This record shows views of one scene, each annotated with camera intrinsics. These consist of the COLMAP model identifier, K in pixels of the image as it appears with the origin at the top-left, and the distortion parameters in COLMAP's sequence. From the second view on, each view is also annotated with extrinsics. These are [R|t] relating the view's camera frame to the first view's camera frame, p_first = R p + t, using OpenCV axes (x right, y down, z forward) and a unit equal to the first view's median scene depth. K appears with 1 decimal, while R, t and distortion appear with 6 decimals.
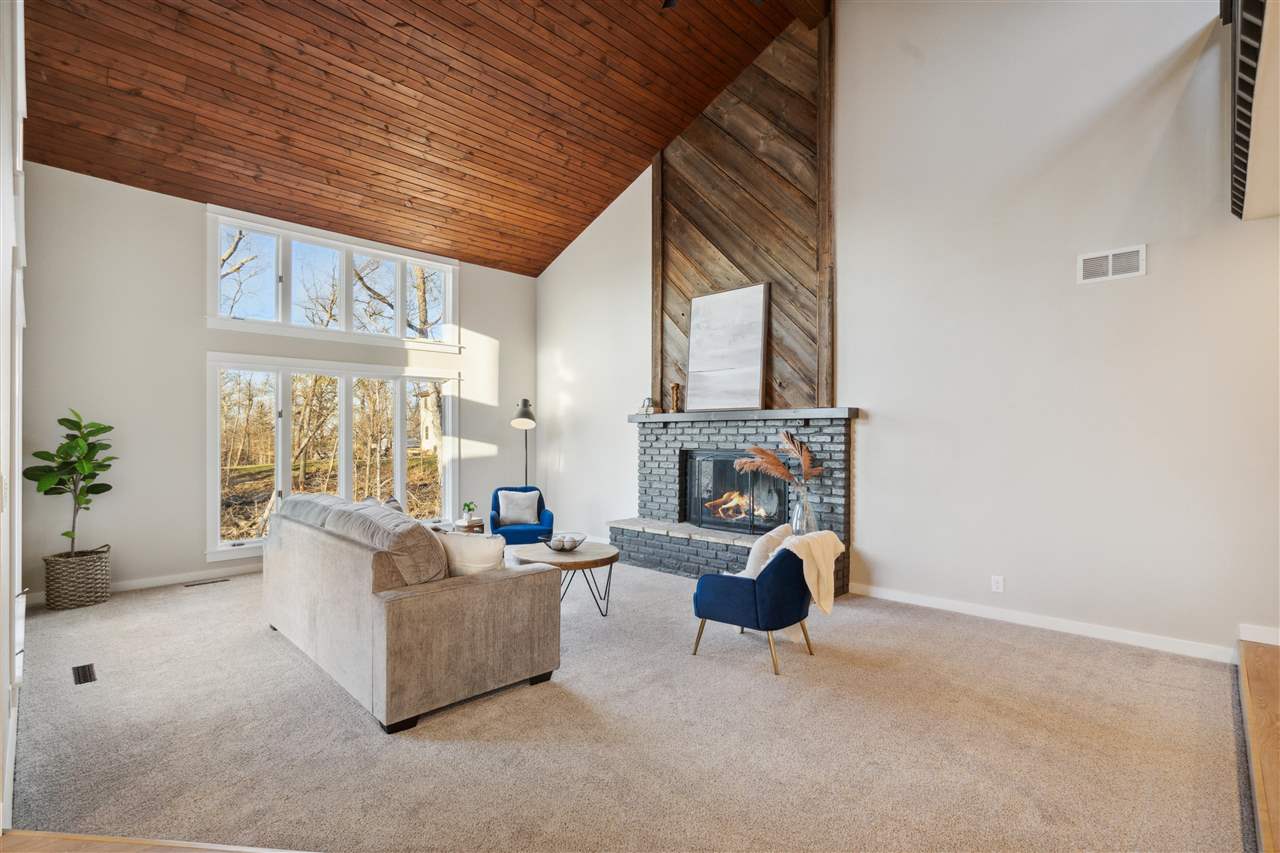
lens RADIAL K [[591.5, 0, 639.5], [0, 591.5, 437.1], [0, 0, 1]] dist [-0.001400, 0.000234]
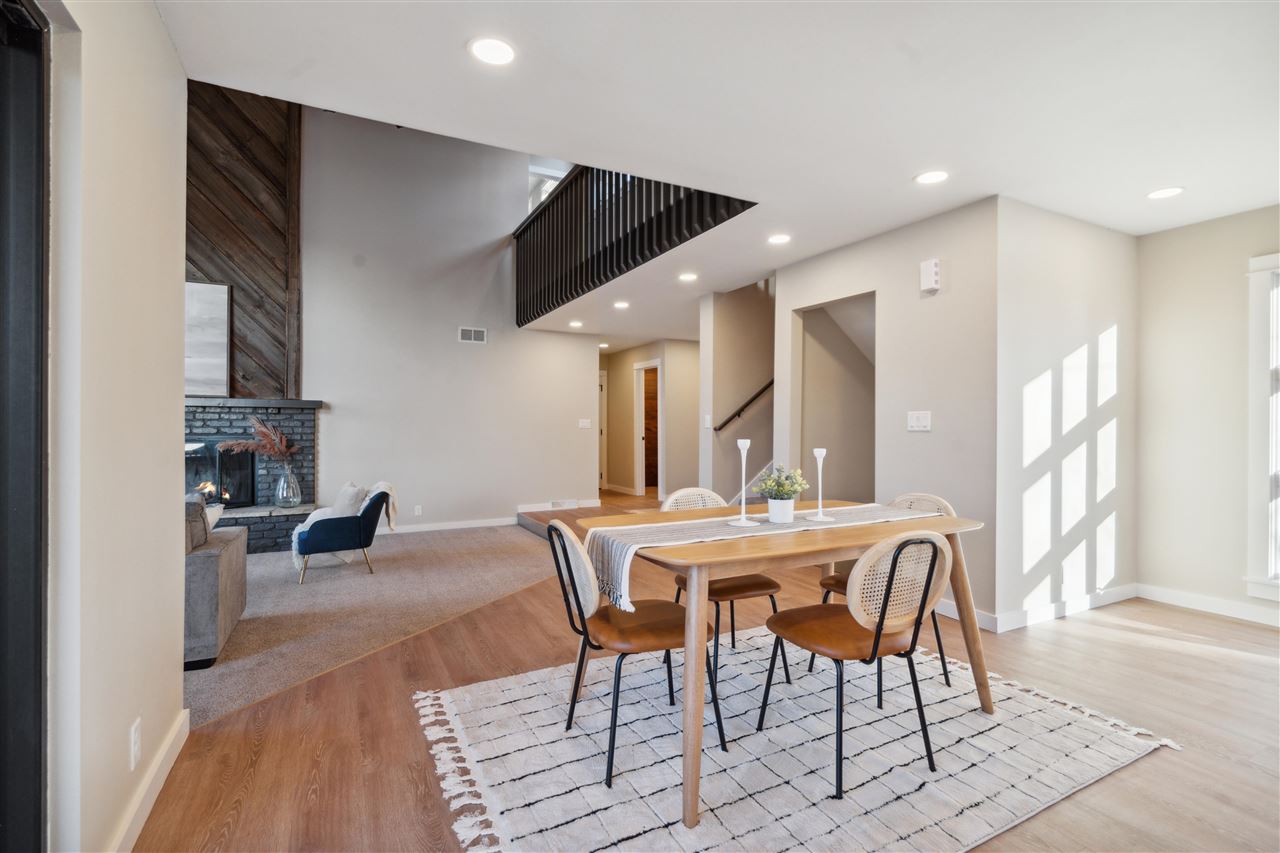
lens RADIAL K [[591.5, 0, 644.0], [0, 591.5, 422.0], [0, 0, 1]] dist [-0.001400, 0.000234]
pose [[0.306980, 0.008167, 0.951681, -0.607586], [-0.002448, 0.999967, -0.007792, 0.006295], [-0.951713, 0.000062, 0.306989, -0.095229]]
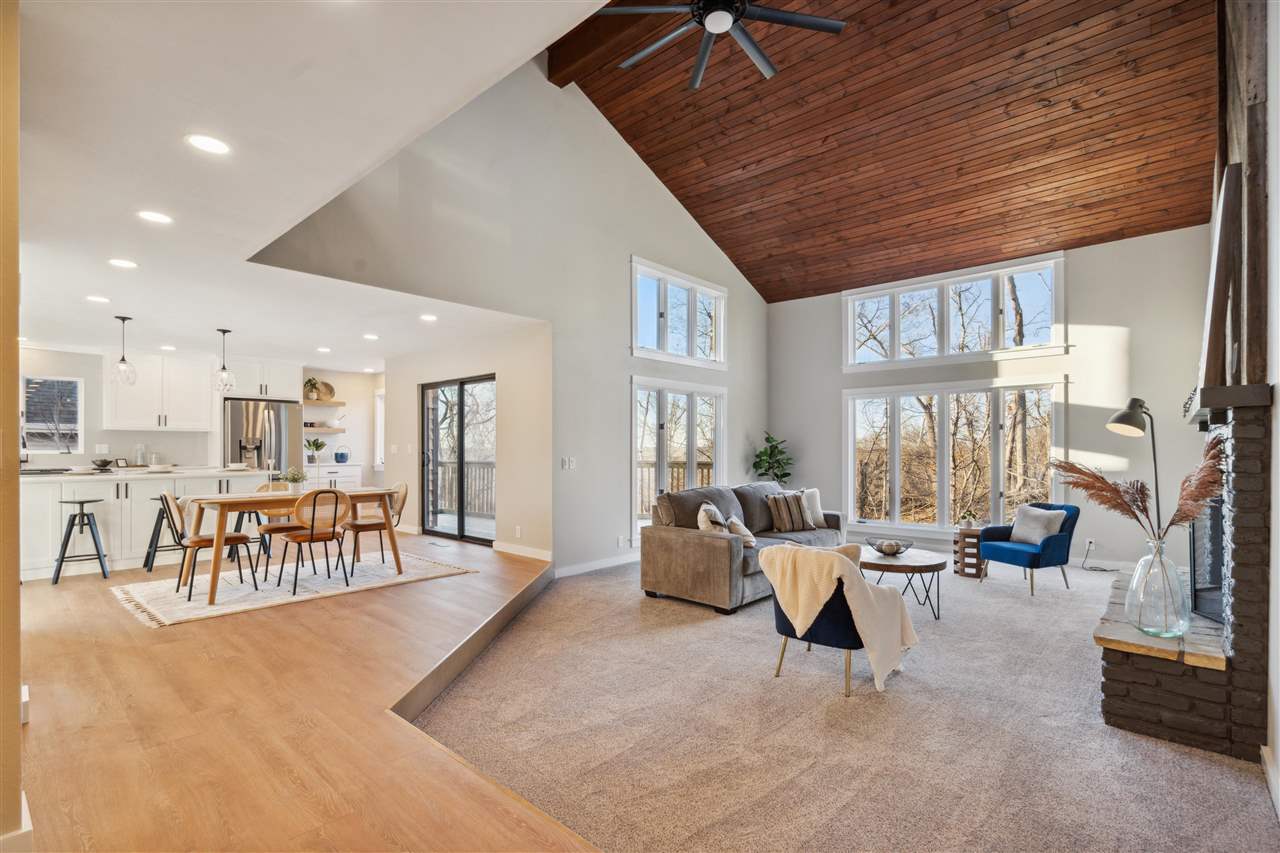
lens RADIAL K [[591.5, 0, 646.8], [0, 591.5, 447.4], [0, 0, 1]] dist [-0.001400, 0.000234]
pose [[0.042329, 0.001053, -0.999103, 0.793416], [-0.002735, 0.999996, 0.000938, 0.002125], [0.999100, 0.002693, 0.042331, 0.462910]]
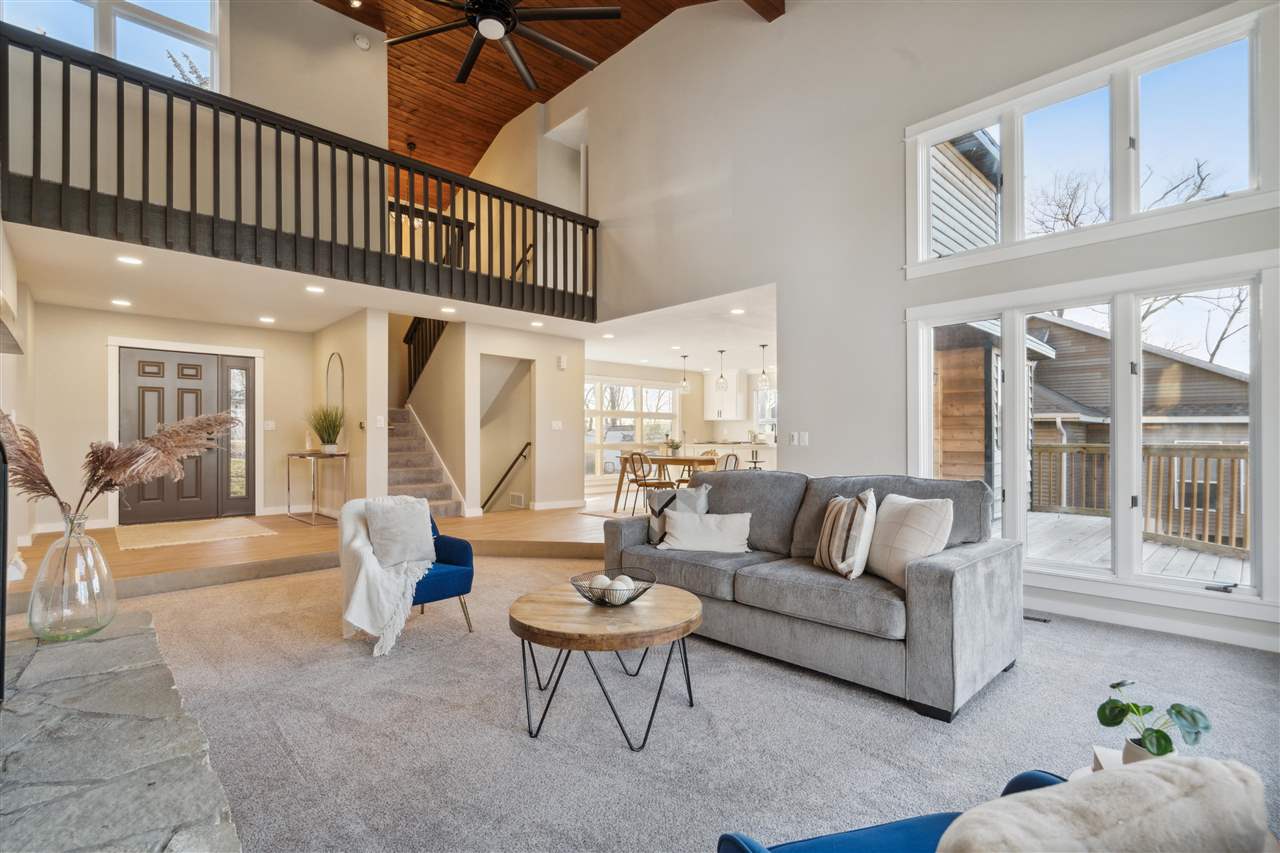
lens RADIAL K [[591.5, 0, 640.9], [0, 591.5, 435.5], [0, 0, 1]] dist [-0.001400, 0.000234]
pose [[-0.999325, 0.003821, 0.036549, -0.134251], [0.003722, 0.999989, -0.002760, 0.029853], [-0.036559, -0.002622, -0.999328, 1.348423]]
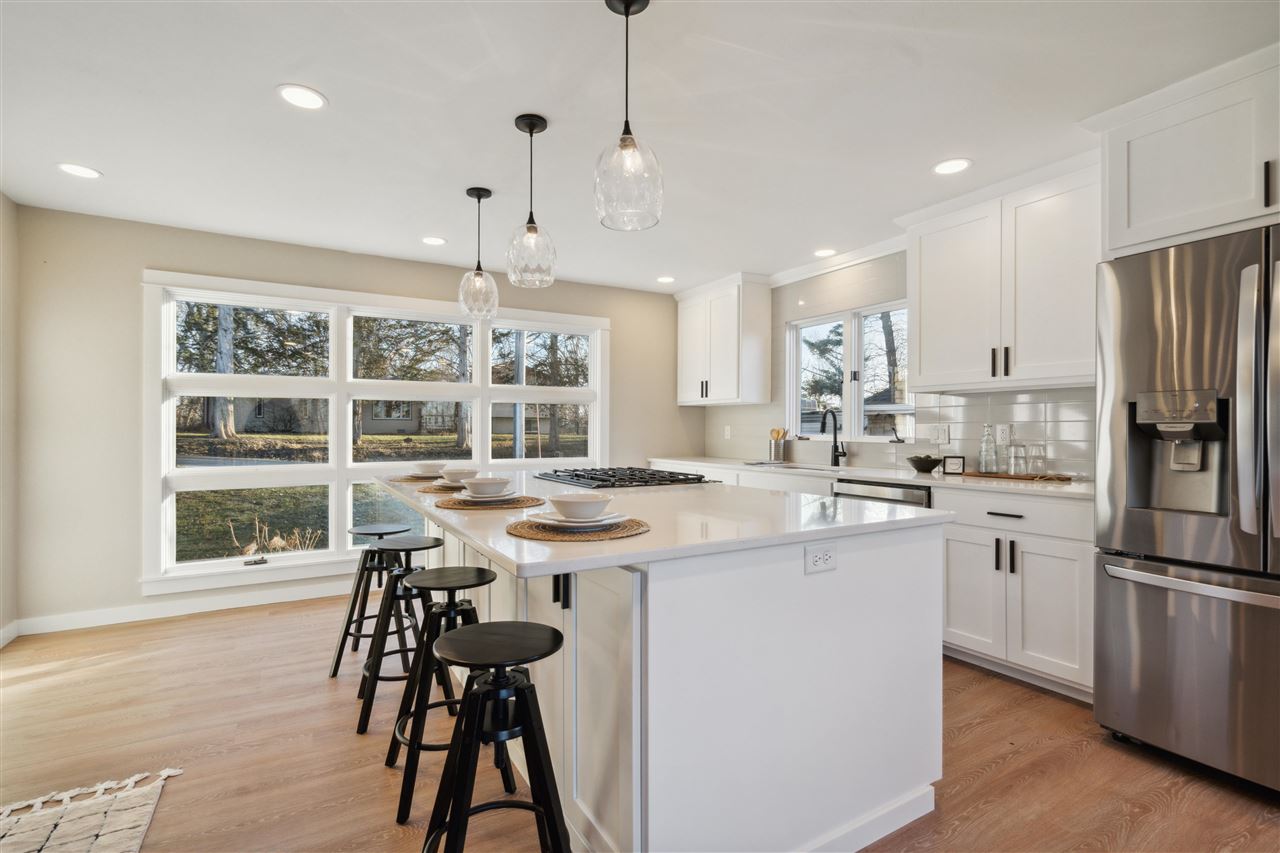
lens RADIAL K [[591.5, 0, 639.8], [0, 591.5, 428.4], [0, 0, 1]] dist [-0.001400, 0.000234]
pose [[-0.966338, 0.004112, 0.257245, -0.501873], [0.003871, 0.999991, -0.001441, 0.004103], [-0.257249, -0.000397, -0.966345, -0.027968]]
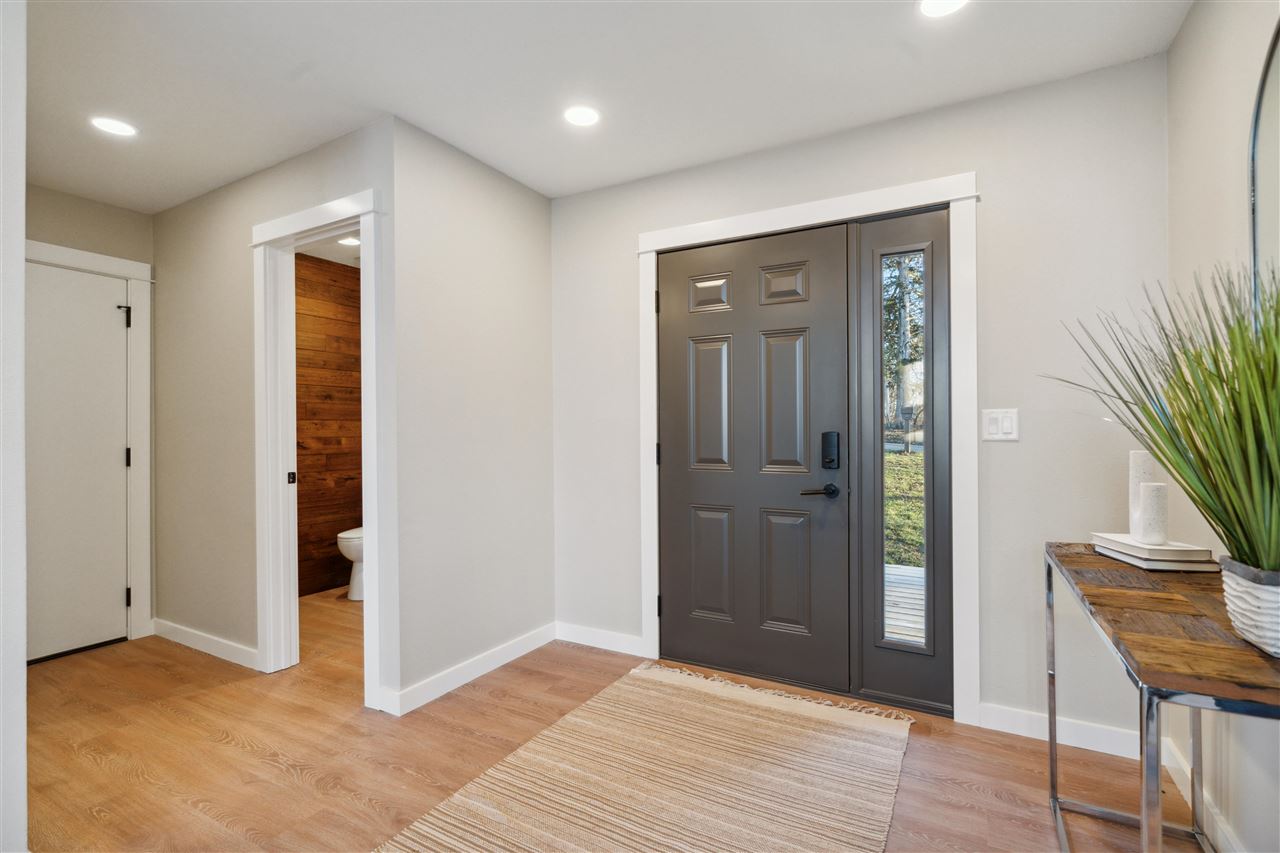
lens RADIAL K [[591.5, 0, 648.2], [0, 591.5, 430.3], [0, 0, 1]] dist [-0.001400, 0.000234]
pose [[-0.270472, 0.002797, 0.962724, 0.488782], [0.005685, 0.999983, -0.001308, 0.001111], [-0.962711, 0.005119, -0.270483, 0.289798]]
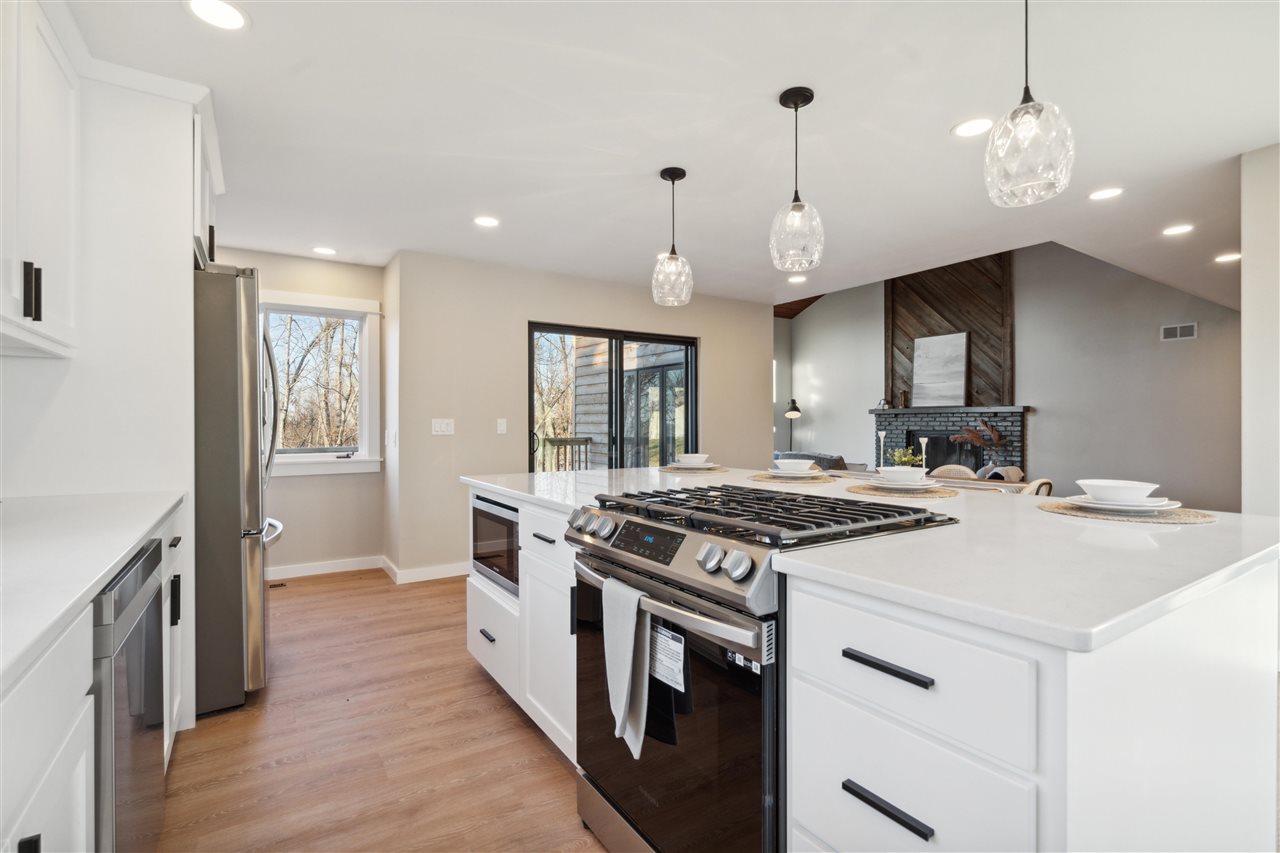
lens RADIAL K [[591.5, 0, 633.0], [0, 591.5, 422.8], [0, 0, 1]] dist [-0.001400, 0.000234]
pose [[0.973275, 0.000354, -0.229644, -0.327564], [-0.001261, 0.999992, -0.003801, 0.007290], [0.229641, 0.003989, 0.973267, -0.861415]]
